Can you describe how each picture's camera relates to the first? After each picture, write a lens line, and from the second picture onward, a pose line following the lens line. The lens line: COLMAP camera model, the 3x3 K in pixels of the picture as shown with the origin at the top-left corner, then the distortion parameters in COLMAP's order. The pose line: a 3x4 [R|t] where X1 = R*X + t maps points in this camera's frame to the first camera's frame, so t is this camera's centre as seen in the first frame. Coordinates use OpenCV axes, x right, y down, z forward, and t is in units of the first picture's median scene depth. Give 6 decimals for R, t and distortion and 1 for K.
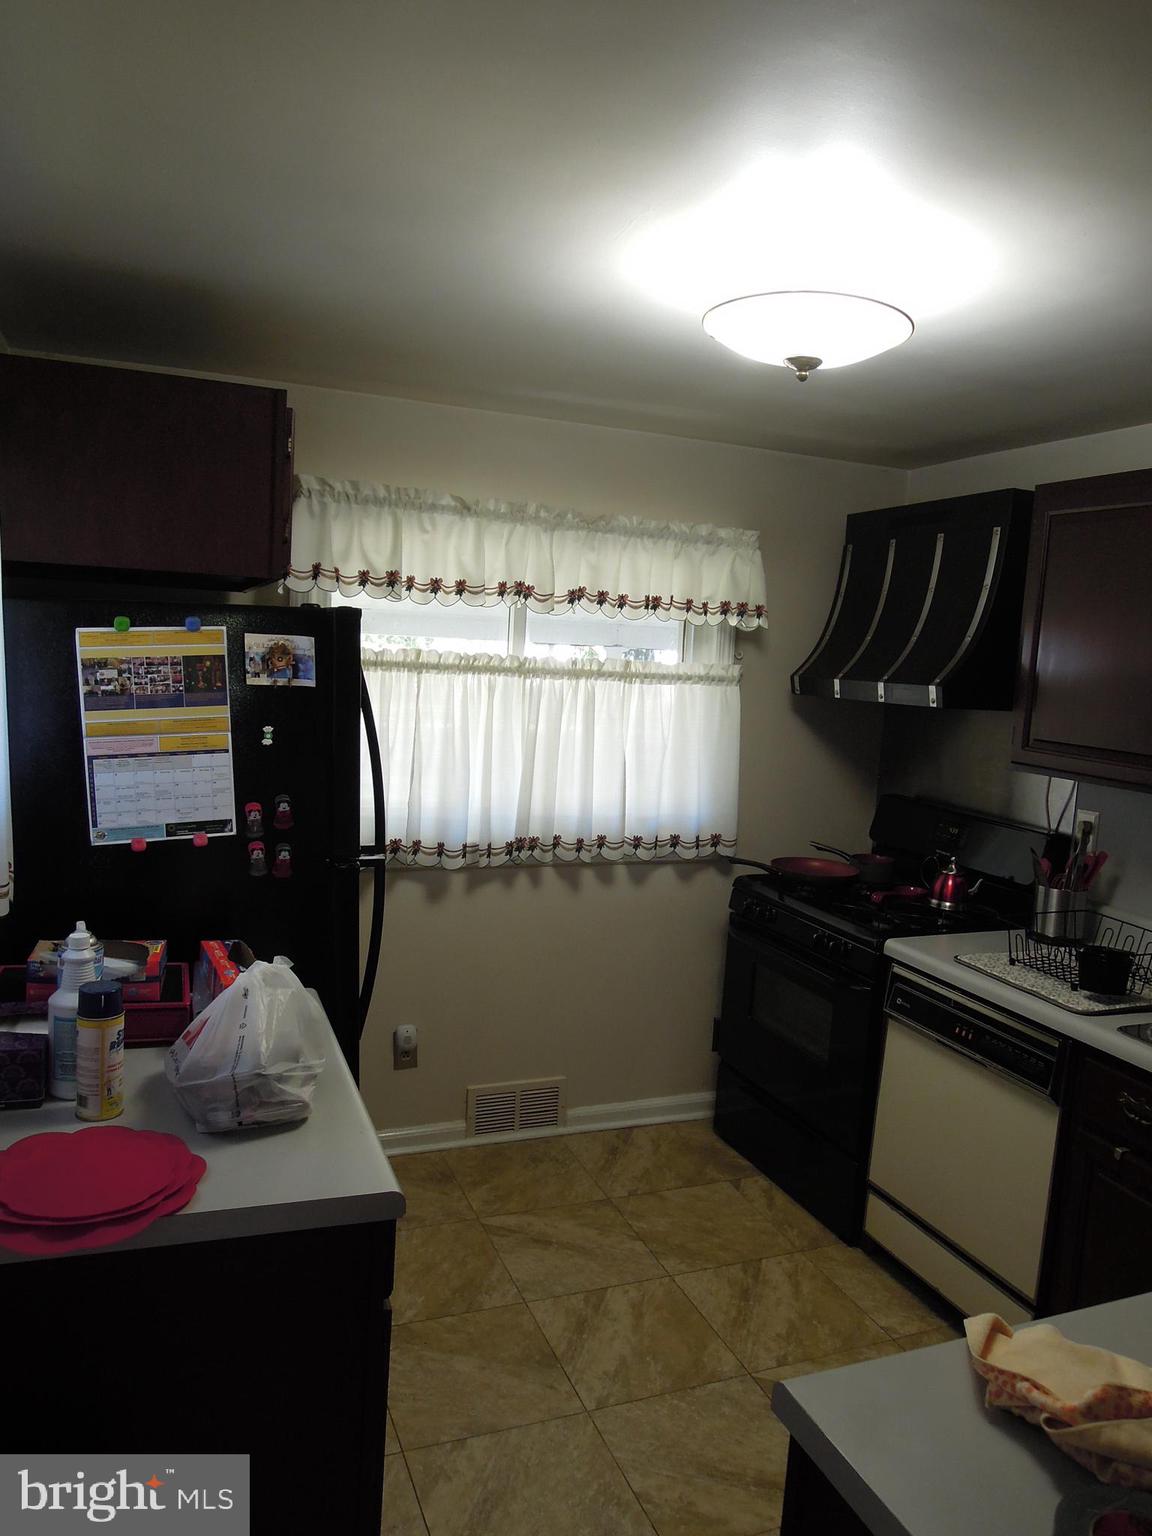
lens RADIAL K [[1090.6, 0, 568.3], [0, 1090.6, 772.3], [0, 0, 1]] dist [-0.046990, 0.009326]
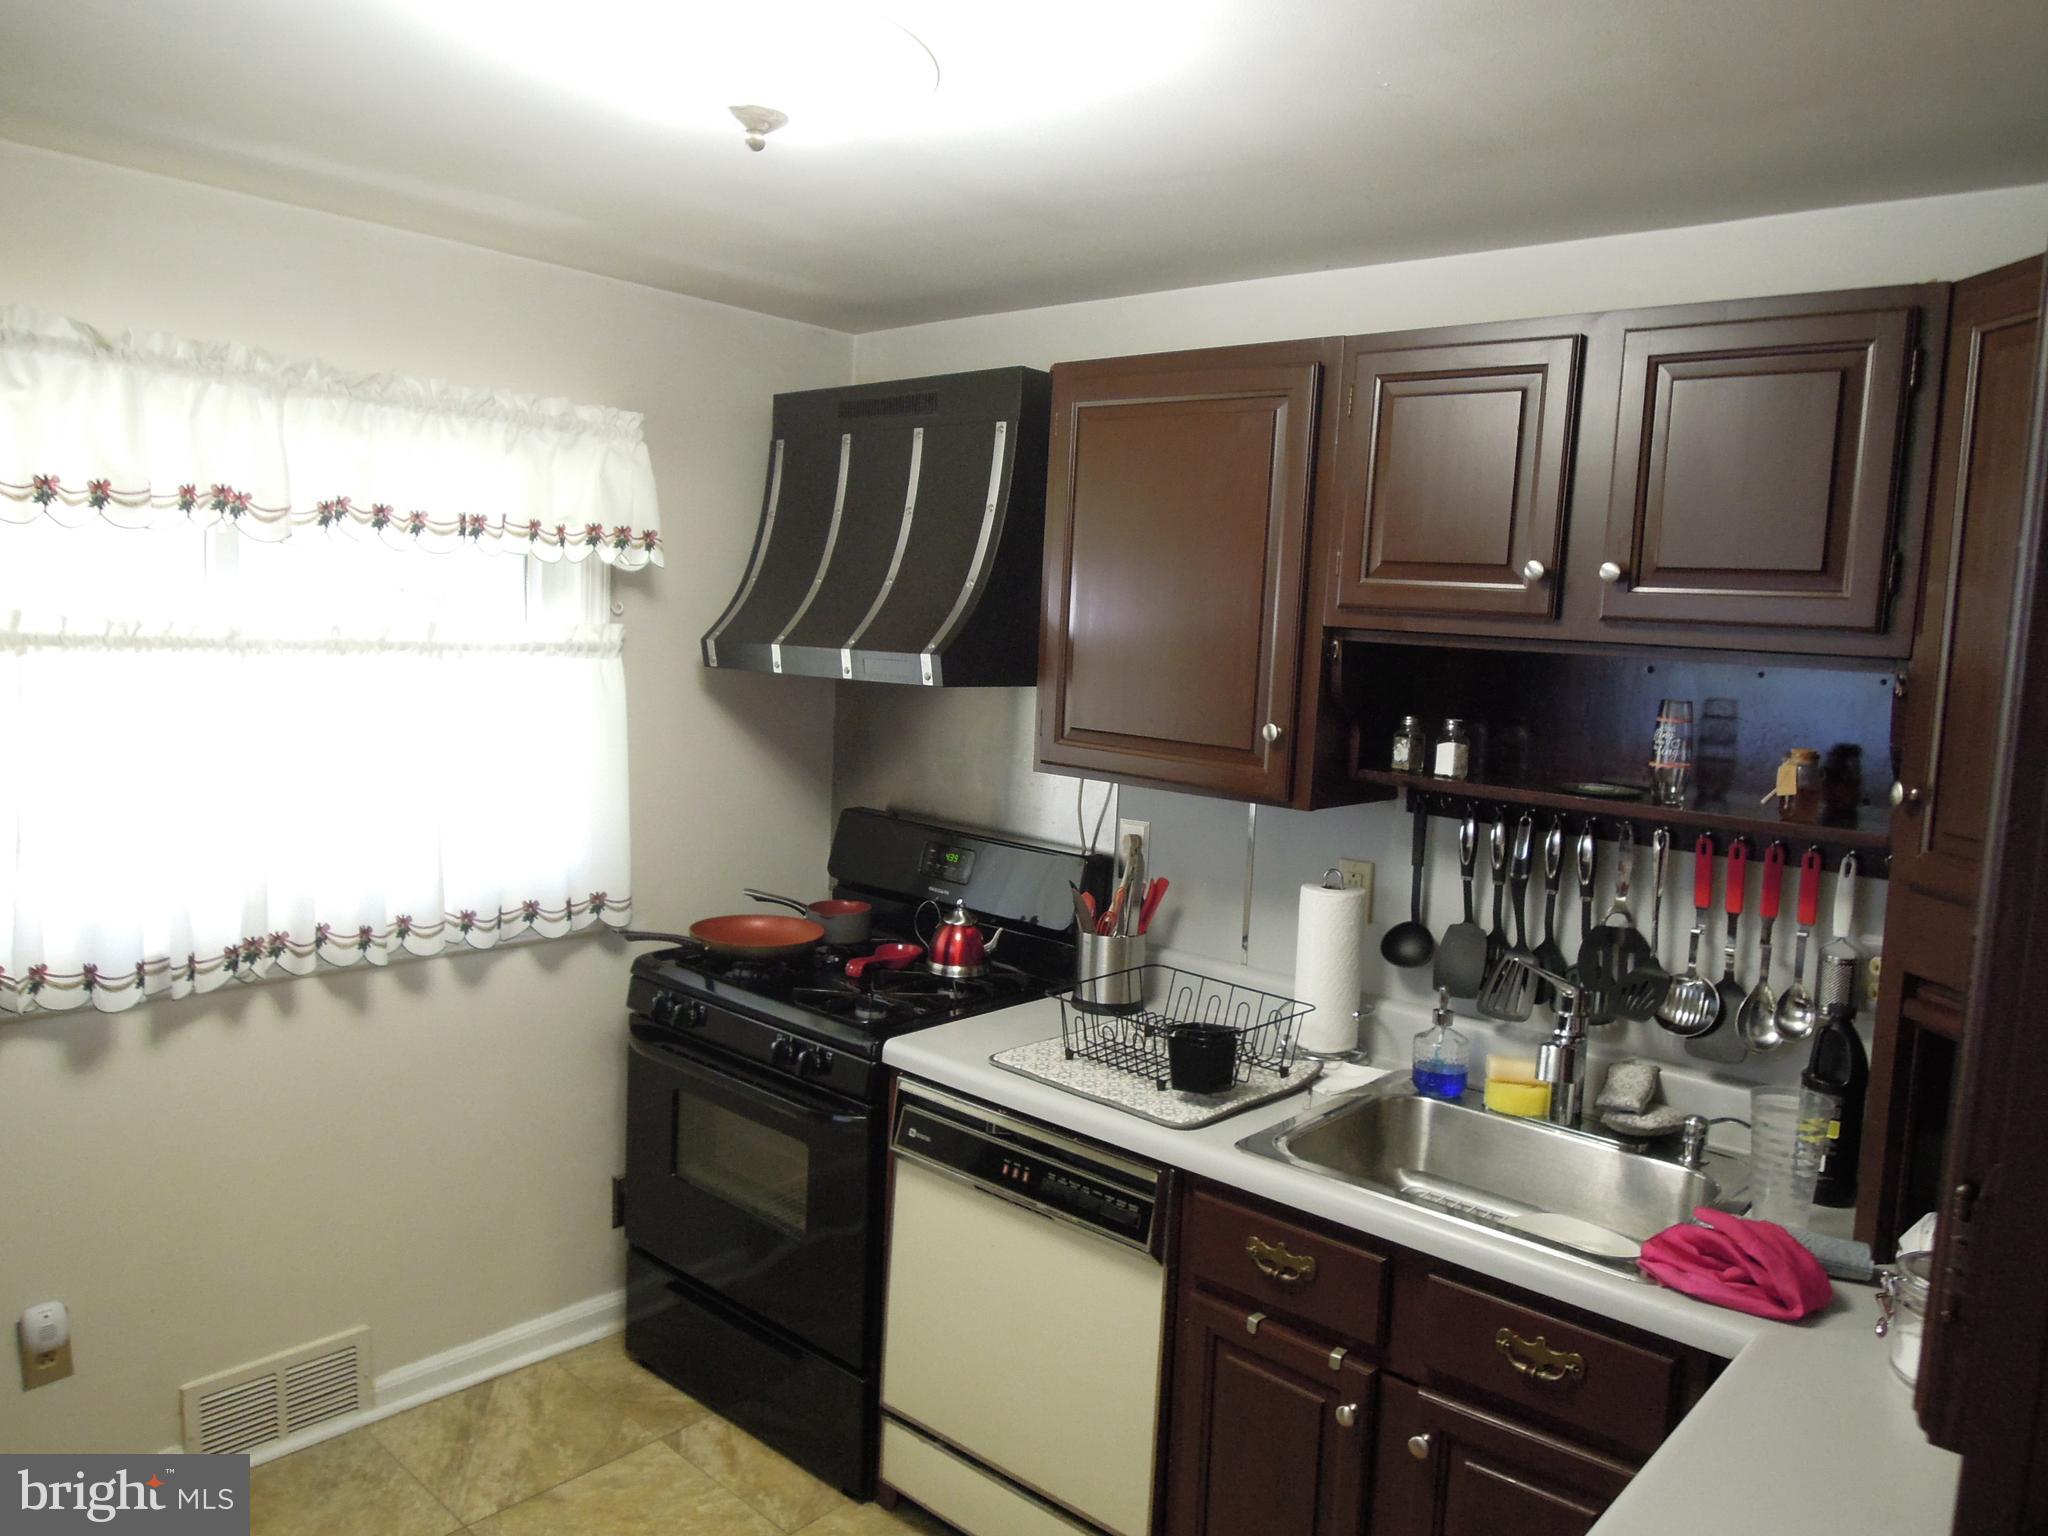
lens RADIAL K [[1454.1, 0, 1058.4], [0, 1454.1, 767.1], [0, 0, 1]] dist [-0.046990, 0.009326]
pose [[0.887985, -0.057981, 0.456203, -0.006379], [0.051748, 0.998318, 0.026157, -0.026725], [-0.456953, 0.000381, 0.889491, 0.146145]]
